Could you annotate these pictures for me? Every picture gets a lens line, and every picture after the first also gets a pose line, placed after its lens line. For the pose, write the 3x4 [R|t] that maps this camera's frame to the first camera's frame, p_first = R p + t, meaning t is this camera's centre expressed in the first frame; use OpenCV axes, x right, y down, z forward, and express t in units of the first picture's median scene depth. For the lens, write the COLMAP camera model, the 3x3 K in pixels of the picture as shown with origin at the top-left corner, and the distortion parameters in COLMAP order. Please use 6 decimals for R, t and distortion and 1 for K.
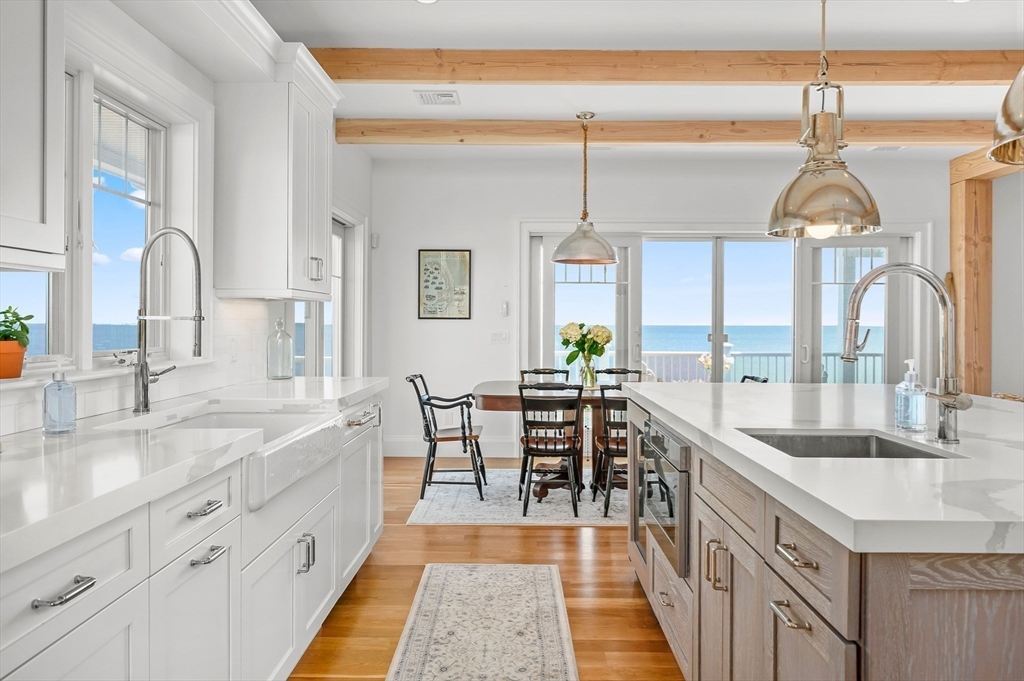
lens RADIAL K [[700.0, 0, 507.3], [0, 700.0, 320.2], [0, 0, 1]] dist [-0.000820, 0.003046]
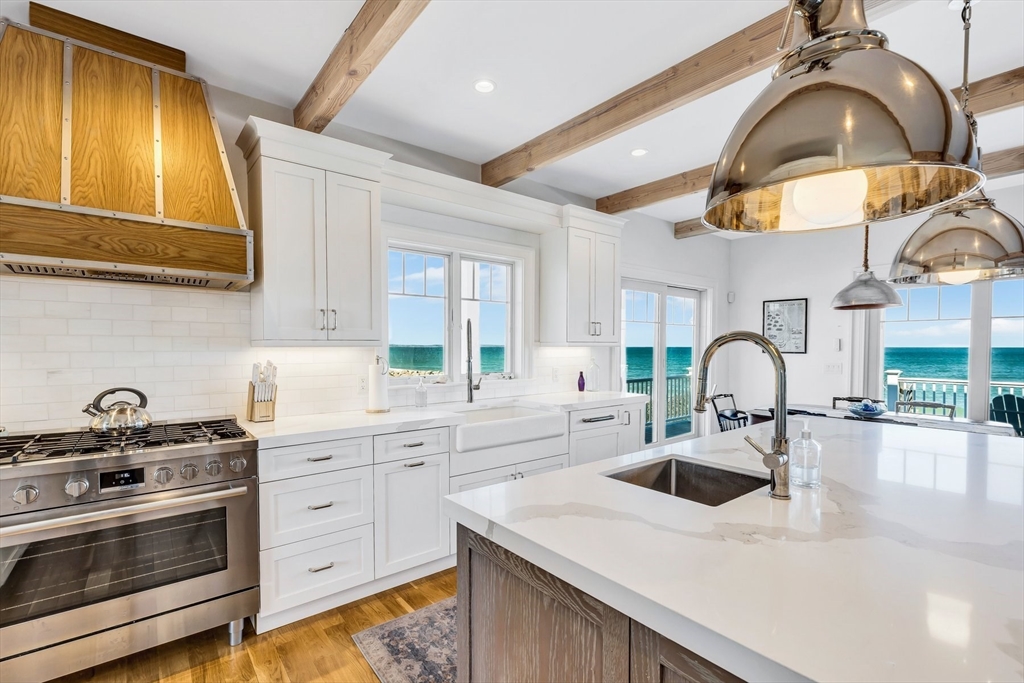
lens RADIAL K [[461.5, 0, 513.7], [0, 461.5, 355.4], [0, 0, 1]] dist [0.000277, 0.000326]
pose [[0.640745, 0.011500, -0.767668, 0.334629], [0.004962, 0.999805, 0.019119, -0.021947], [0.767738, -0.016060, 0.640563, 0.084979]]
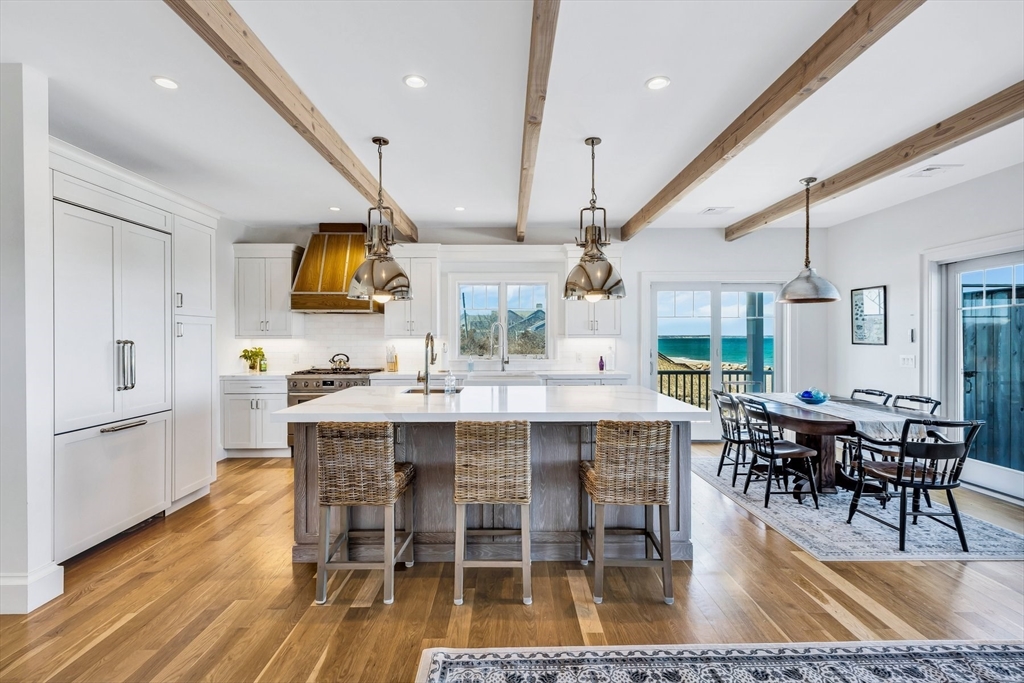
lens RADIAL K [[460.9, 0, 512.0], [0, 460.9, 341.5], [0, 0, 1]] dist [-0.000524, 0.000089]
pose [[0.024688, 0.004044, -0.999687, 0.946703], [0.006235, 0.999972, 0.004199, -0.019009], [0.999676, -0.006336, 0.024662, 0.482452]]
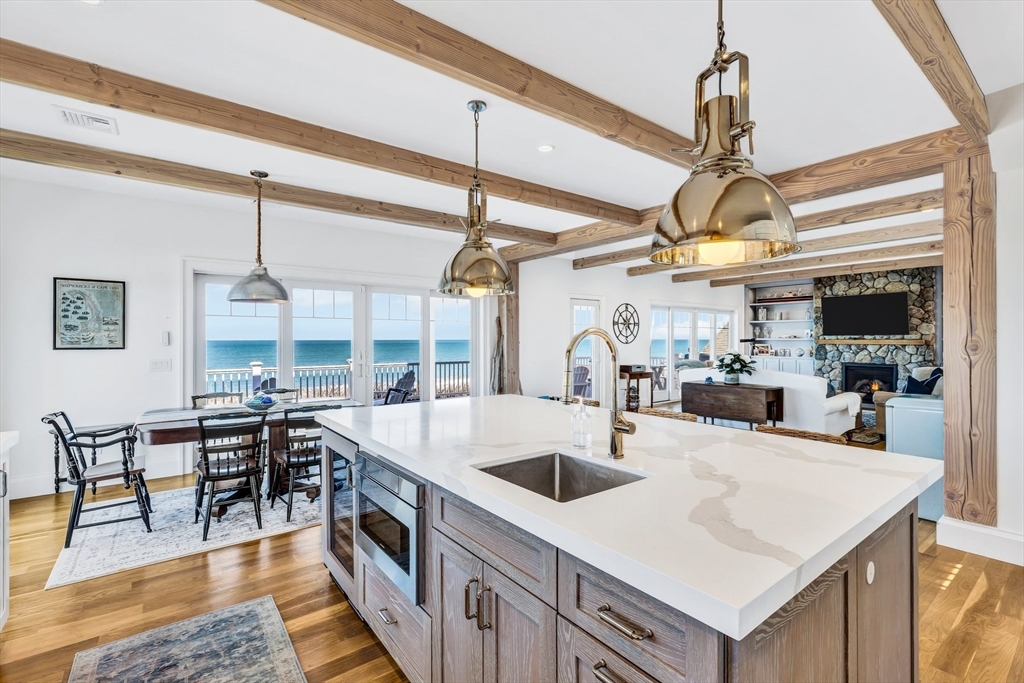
lens RADIAL K [[463.1, 0, 506.5], [0, 463.1, 338.8], [0, 0, 1]] dist [0.014070, 0.000448]
pose [[0.790539, -0.006898, 0.612373, -0.040610], [0.003412, 0.999971, 0.006861, -0.025479], [-0.612402, -0.003334, 0.790539, 0.147019]]
